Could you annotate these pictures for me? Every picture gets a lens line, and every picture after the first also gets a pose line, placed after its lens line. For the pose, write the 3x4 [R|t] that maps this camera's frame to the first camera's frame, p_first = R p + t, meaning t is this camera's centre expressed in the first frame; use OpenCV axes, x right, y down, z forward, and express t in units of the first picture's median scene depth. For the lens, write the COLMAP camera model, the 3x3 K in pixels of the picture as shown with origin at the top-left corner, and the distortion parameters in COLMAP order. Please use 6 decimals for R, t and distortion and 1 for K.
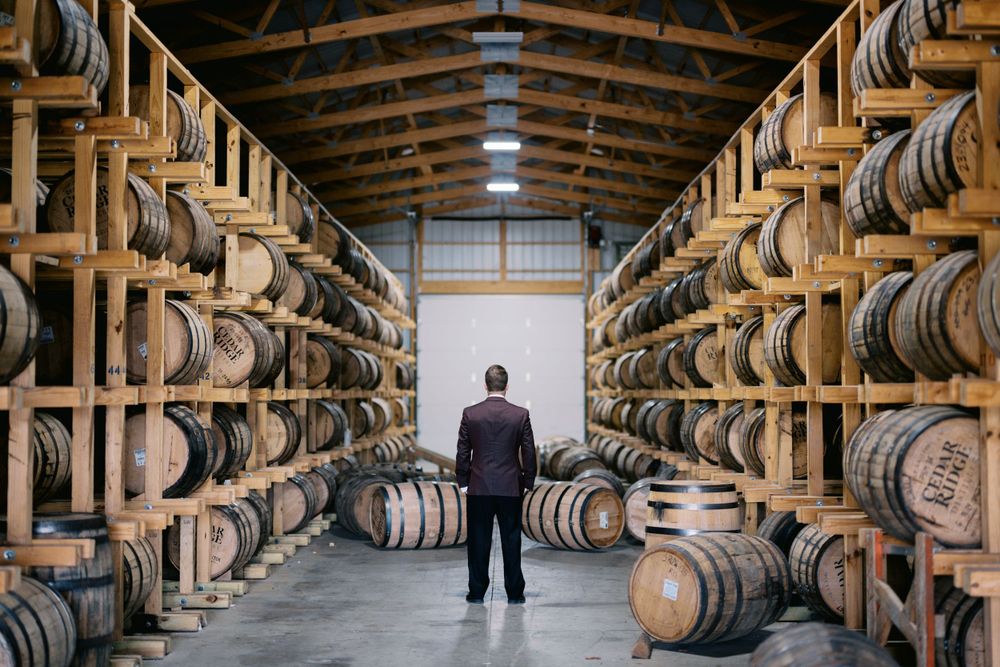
lens RADIAL K [[1491.6, 0, 506.5], [0, 1491.6, 328.4], [0, 0, 1]] dist [-0.007873, 0.000000]
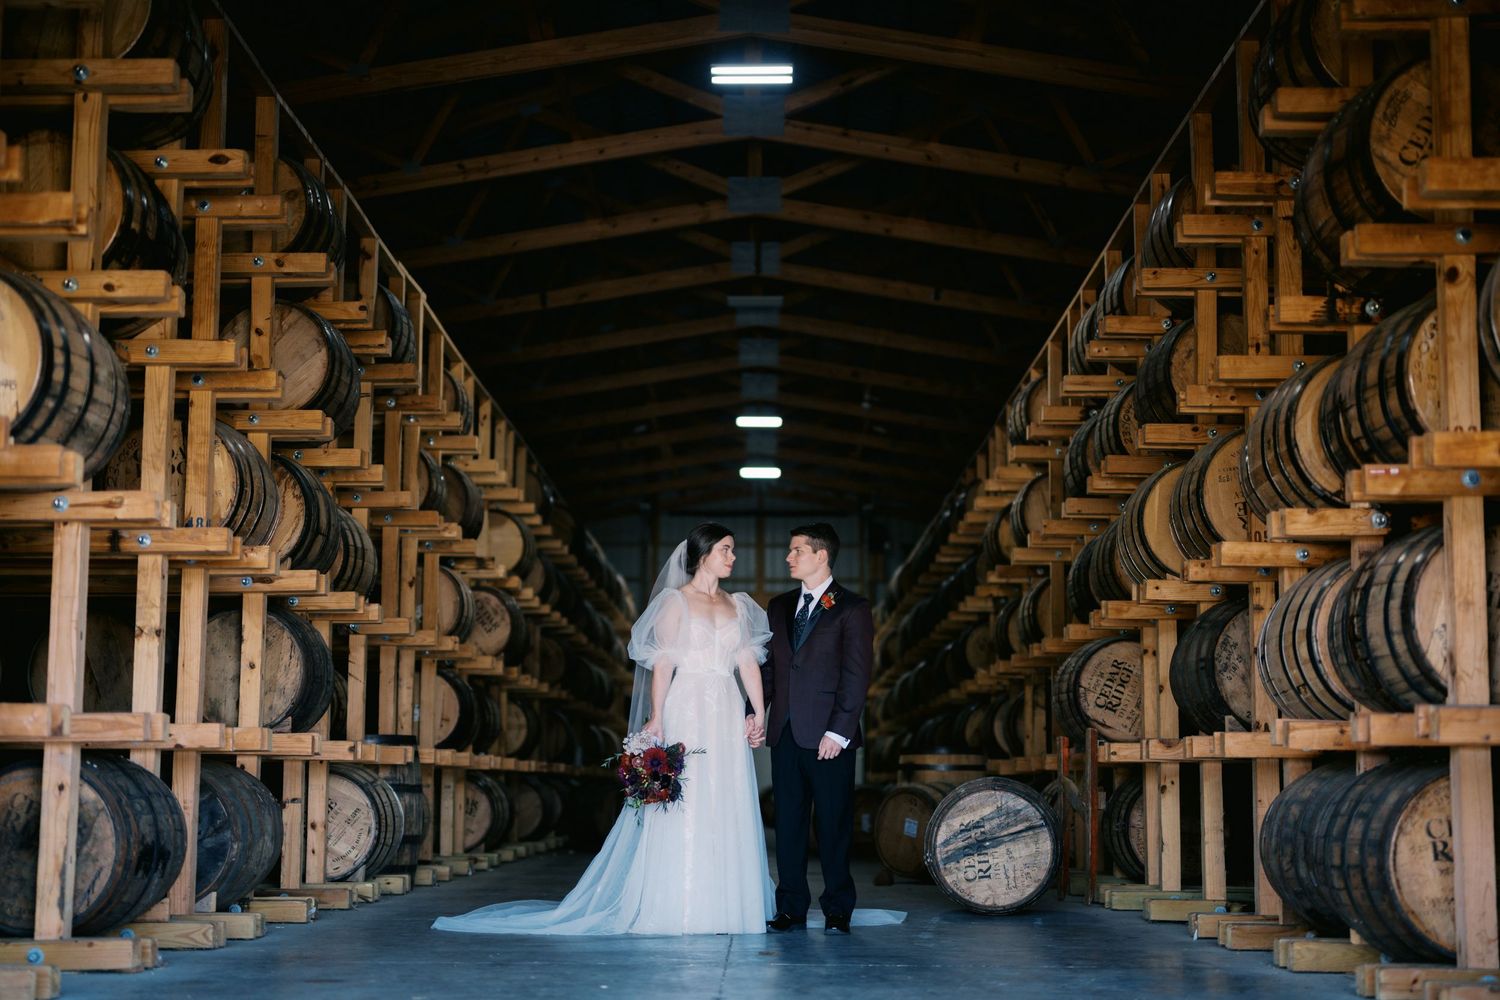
lens RADIAL K [[2237.4, 0, 747.6], [0, 2237.4, 502.6], [0, 0, 1]] dist [-0.007873, 0.000000]
pose [[0.999953, 0.004362, -0.008635, 0.002791], [-0.005085, 0.996319, -0.085574, 0.056655], [0.008230, 0.085614, 0.996294, -0.462036]]
